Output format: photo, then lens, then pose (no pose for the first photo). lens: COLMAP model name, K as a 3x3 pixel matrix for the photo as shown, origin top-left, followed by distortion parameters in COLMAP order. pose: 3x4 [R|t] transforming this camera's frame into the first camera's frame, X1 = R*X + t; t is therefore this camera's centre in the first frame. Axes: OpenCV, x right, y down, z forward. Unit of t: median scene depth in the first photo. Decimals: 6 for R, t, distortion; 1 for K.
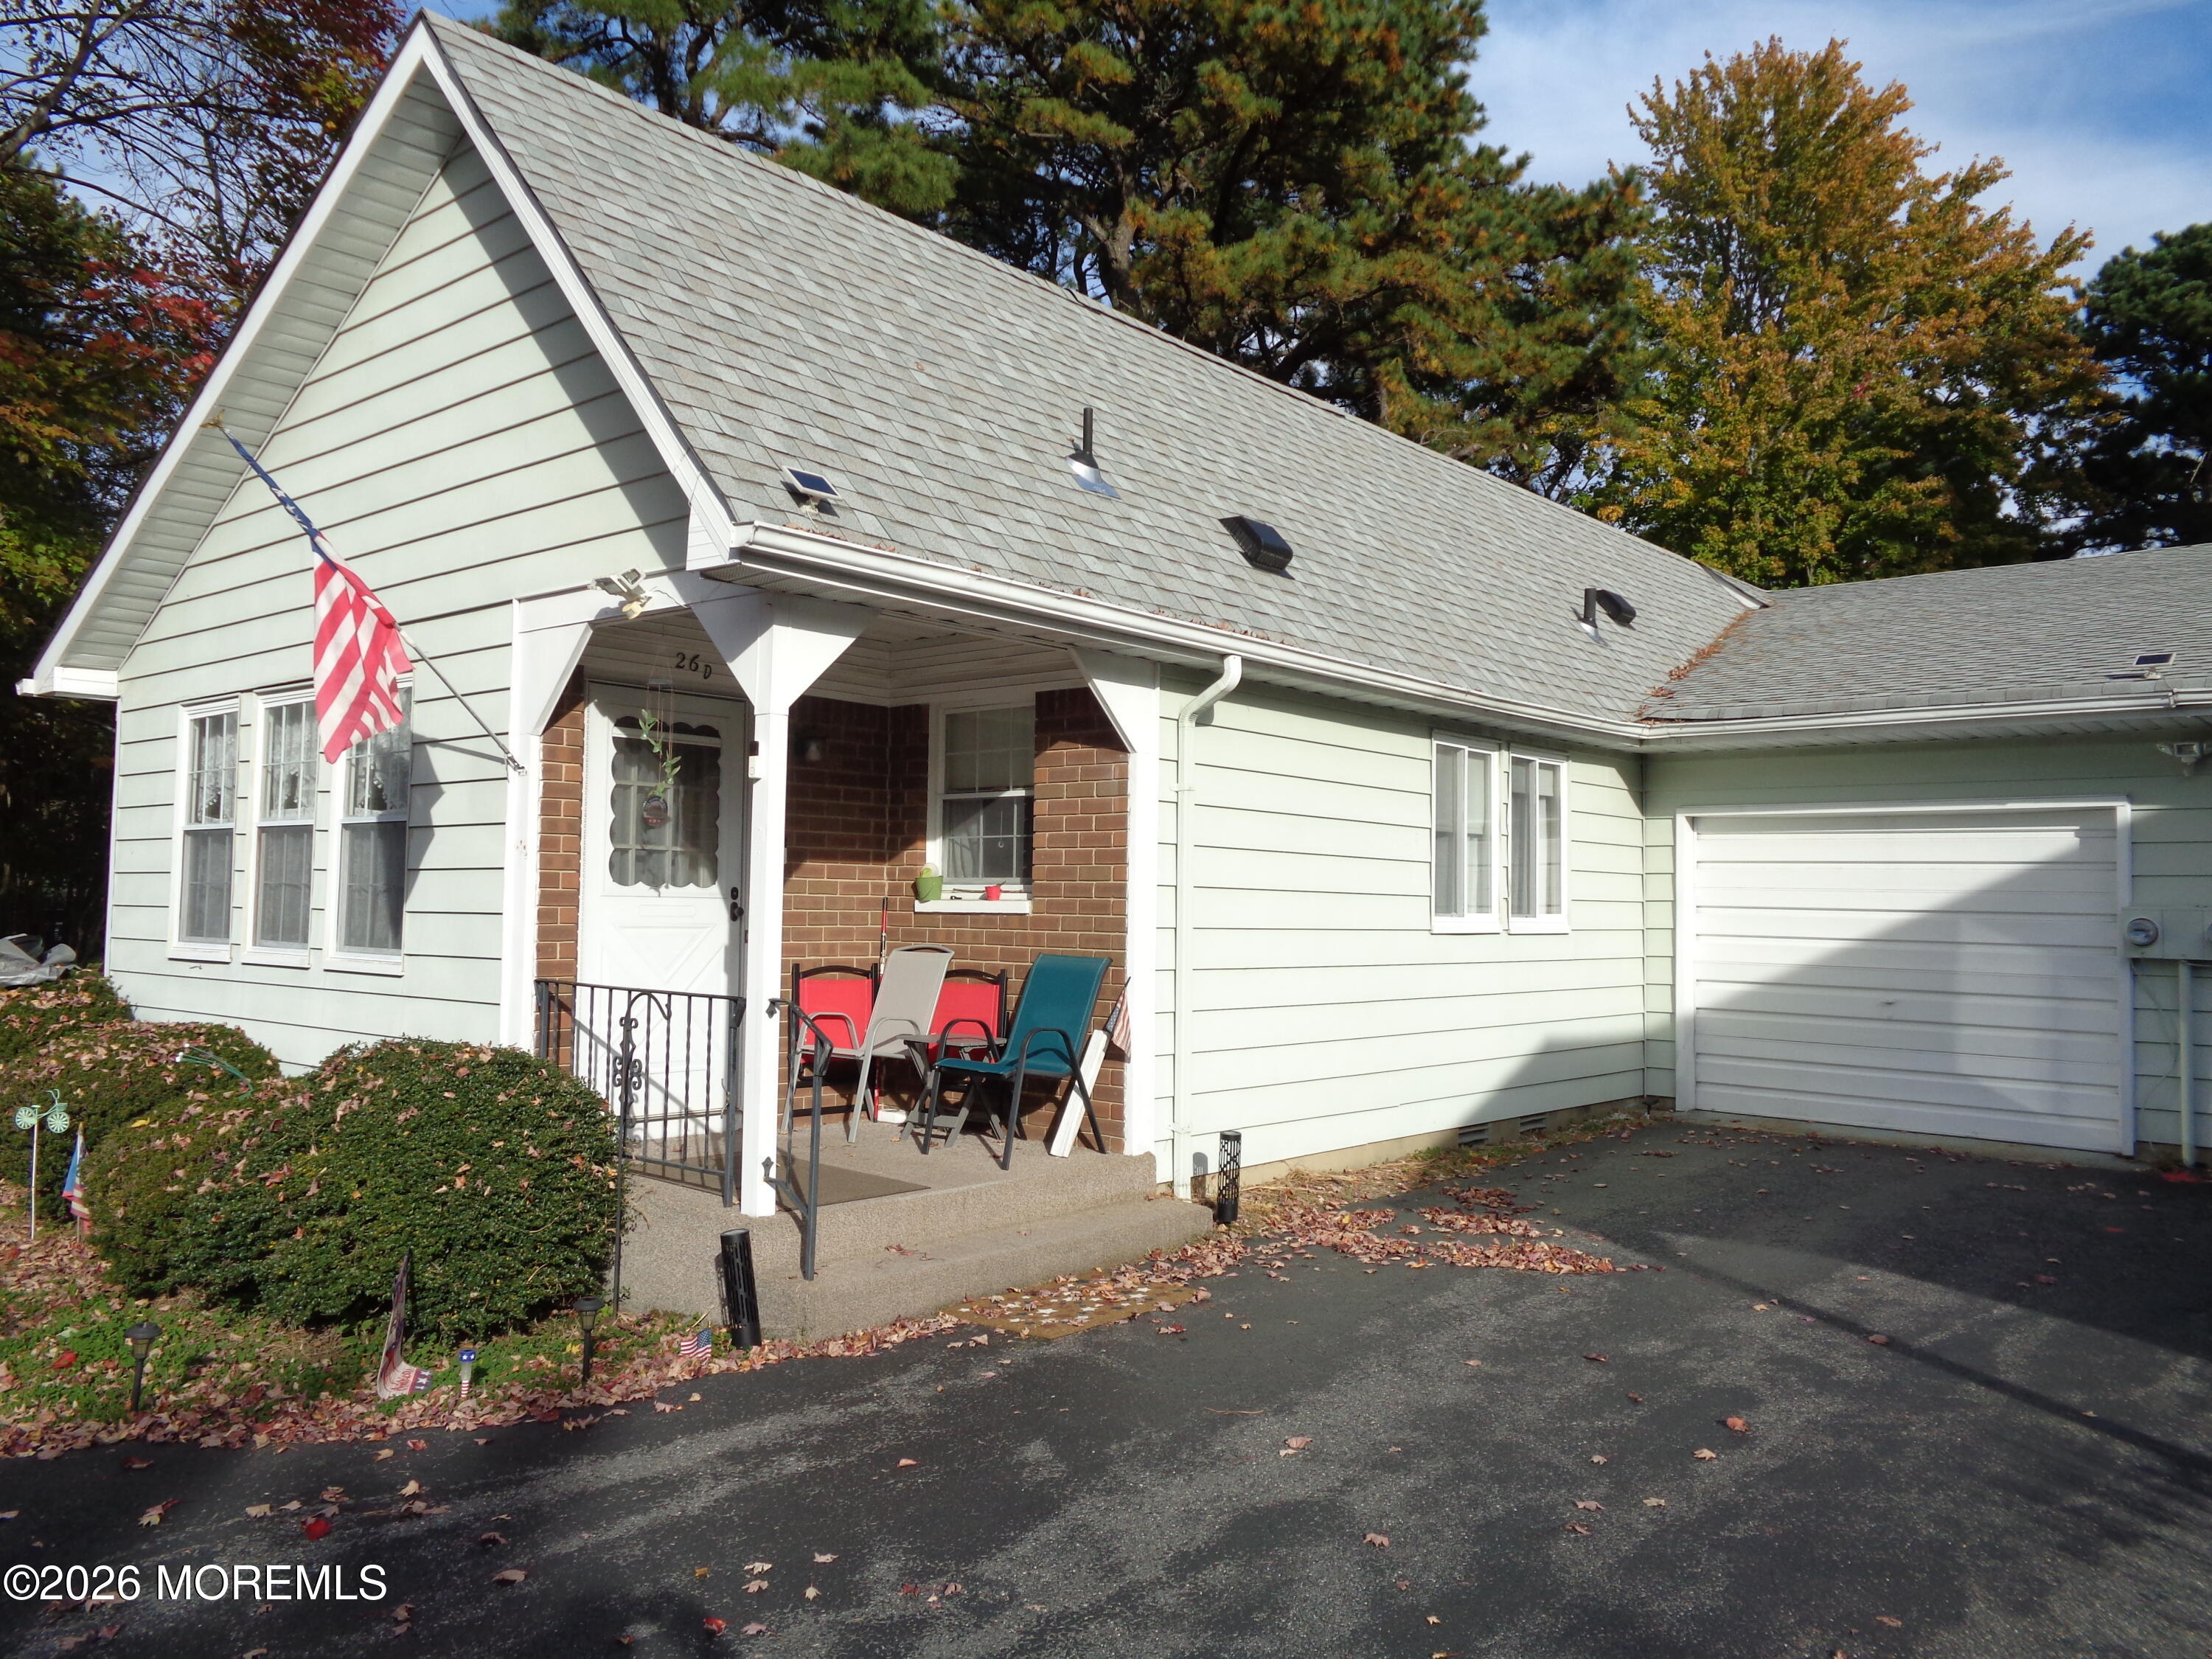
lens RADIAL K [[1655.4, 0, 1109.0], [0, 1655.4, 834.5], [0, 0, 1]] dist [-0.001694, 0.014407]
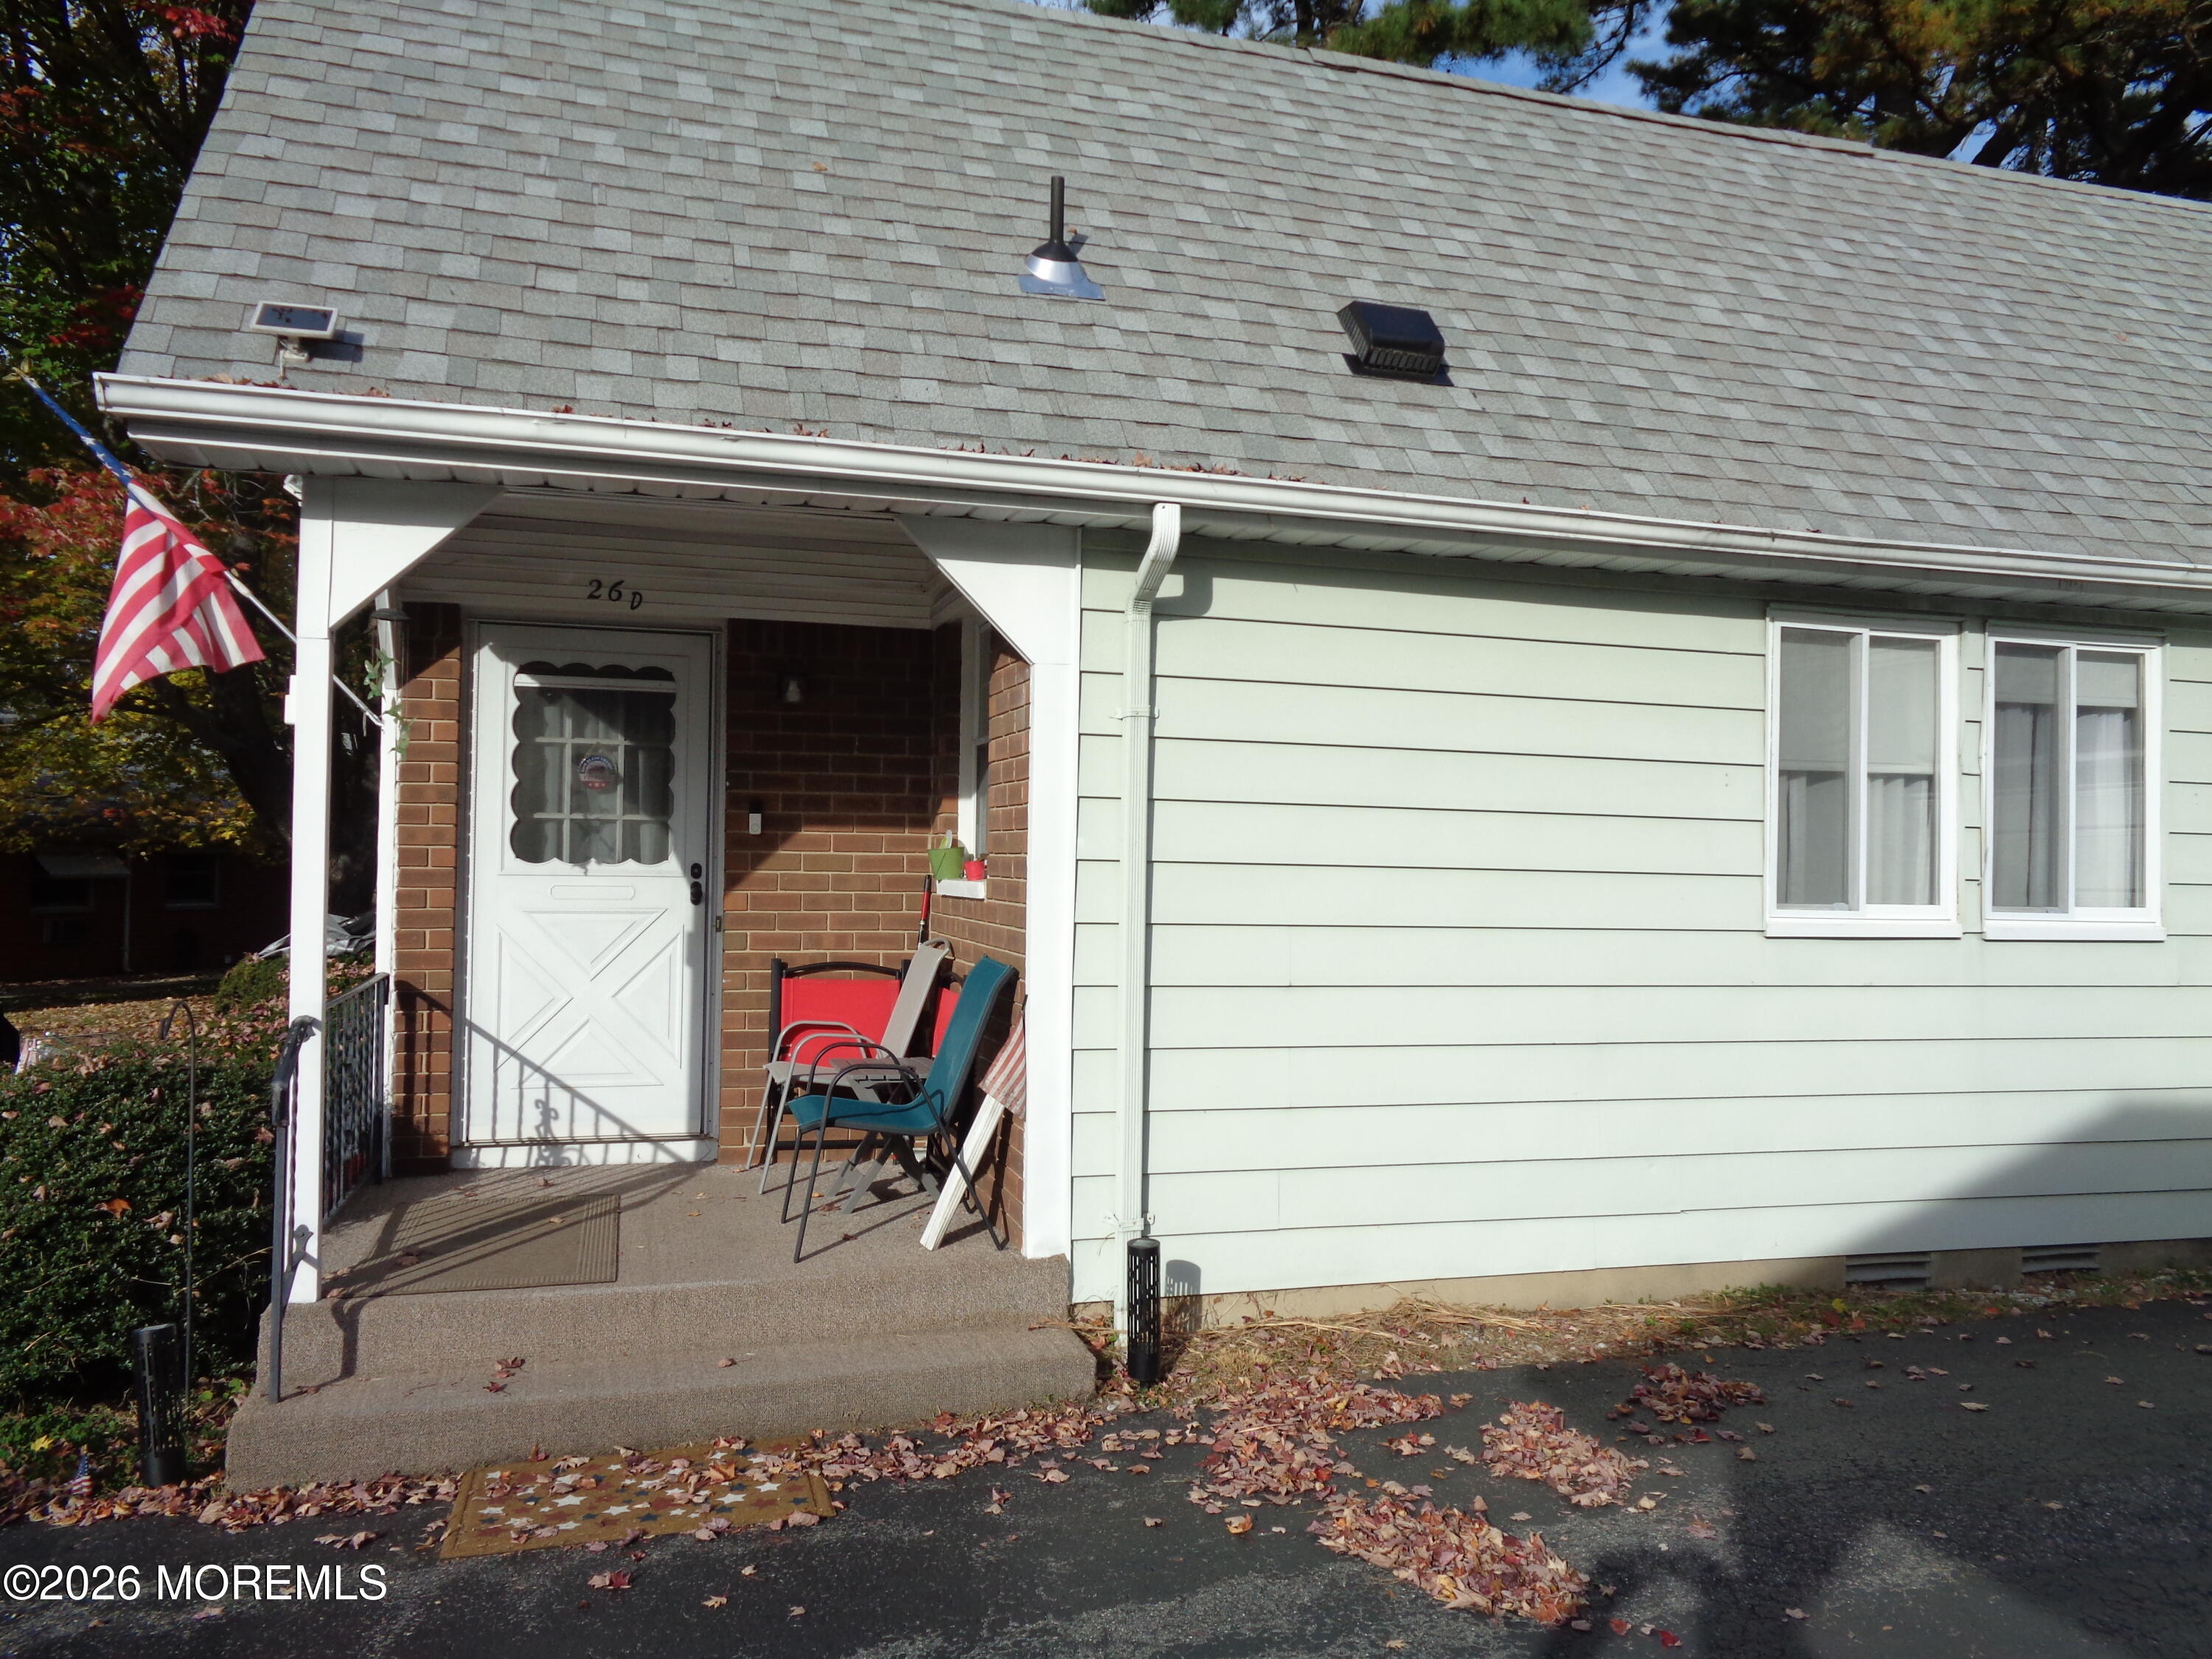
lens RADIAL K [[1655.4, 0, 1105.7], [0, 1655.4, 818.1], [0, 0, 1]] dist [-0.001694, 0.014407]
pose [[0.843769, -0.015665, -0.536478, 0.377026], [0.019190, 0.999815, 0.000987, 0.012565], [0.536363, -0.011127, 0.843914, 0.414810]]
